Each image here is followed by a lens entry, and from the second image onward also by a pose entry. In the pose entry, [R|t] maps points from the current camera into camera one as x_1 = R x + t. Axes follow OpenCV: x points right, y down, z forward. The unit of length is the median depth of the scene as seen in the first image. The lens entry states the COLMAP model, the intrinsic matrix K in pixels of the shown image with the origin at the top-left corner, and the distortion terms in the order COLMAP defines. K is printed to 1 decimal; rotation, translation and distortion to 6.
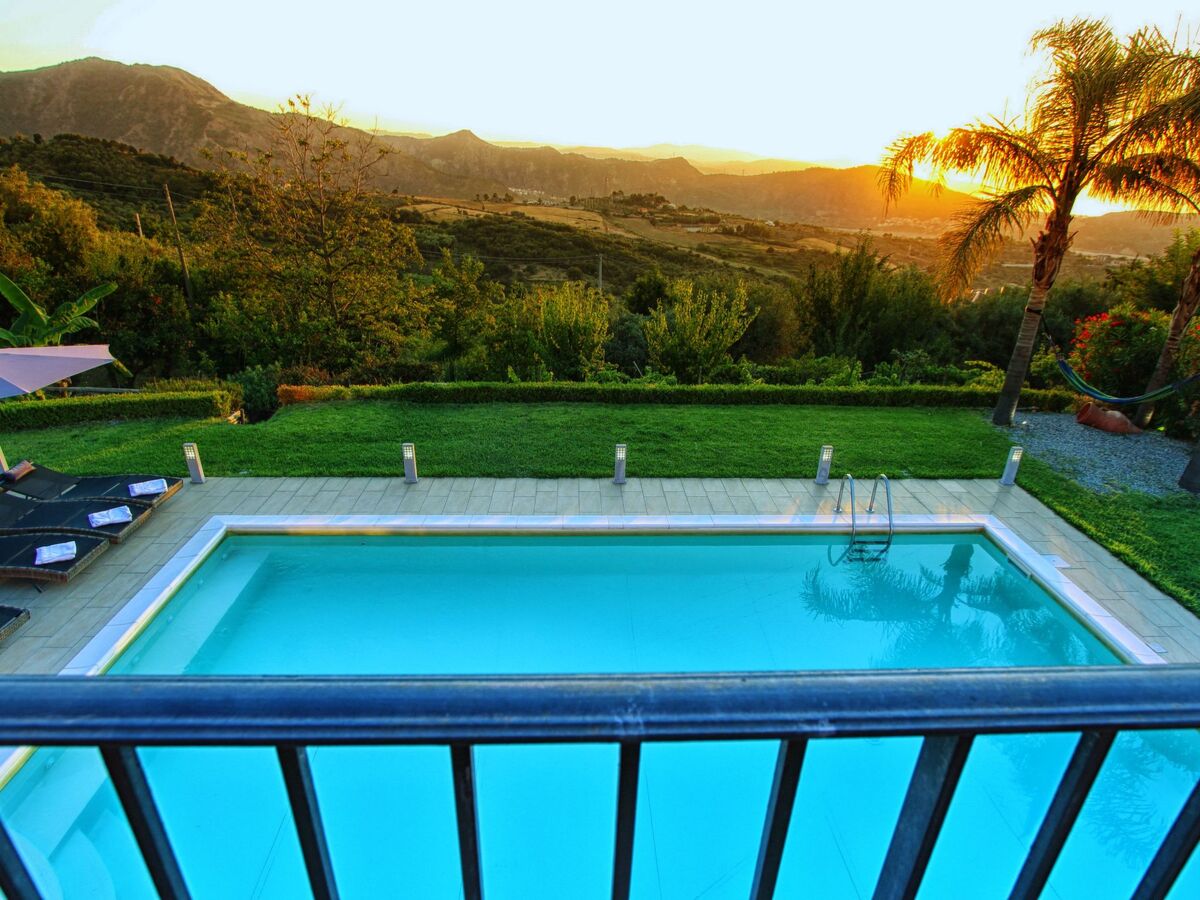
lens RADIAL K [[639.4, 0, 597.3], [0, 639.4, 472.0], [0, 0, 1]] dist [-0.023707, 0.003871]
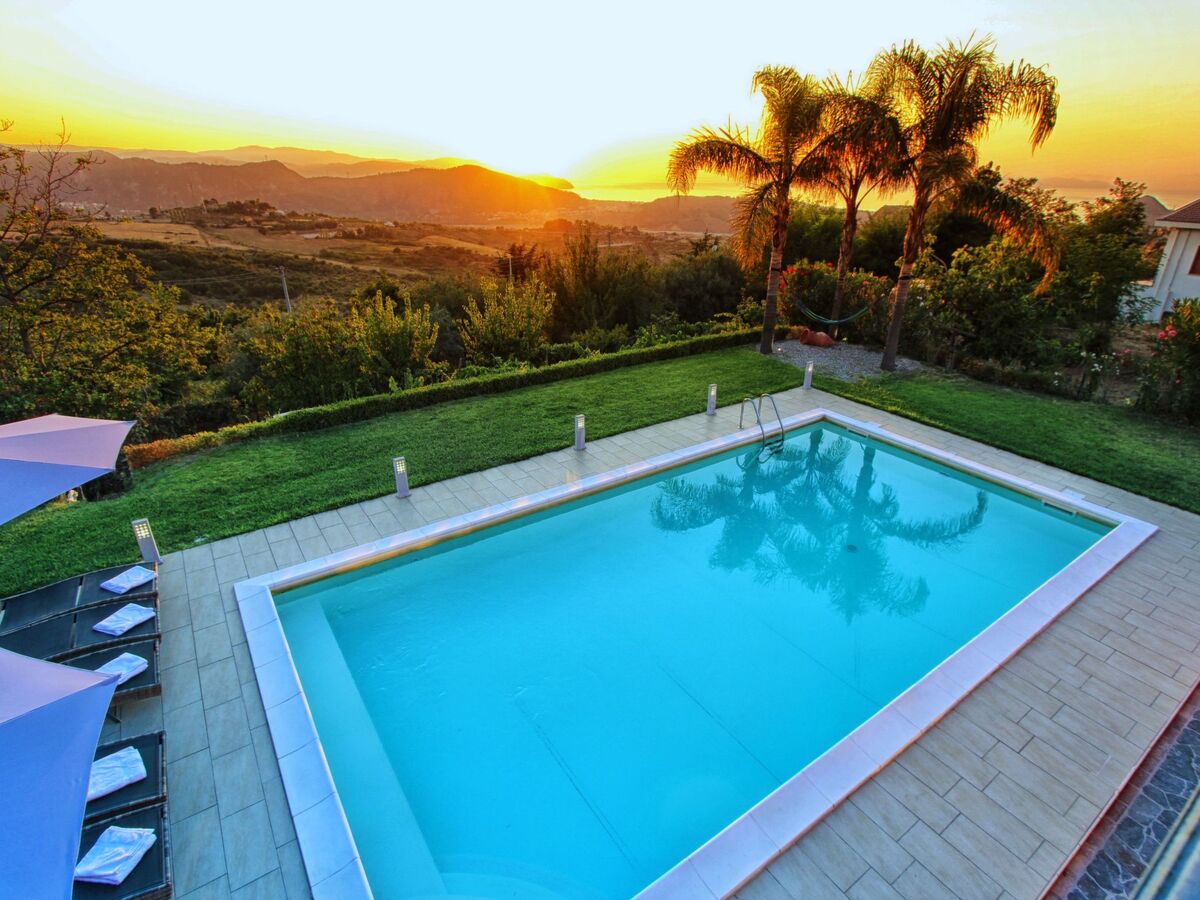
lens RADIAL K [[639.4, 0, 593.4], [0, 639.4, 456.7], [0, 0, 1]] dist [-0.023707, 0.003871]
pose [[0.838402, -0.235373, 0.491611, -0.467094], [0.245132, 0.968416, 0.045605, -0.014935], [-0.486818, 0.082274, 0.869620, -0.006082]]
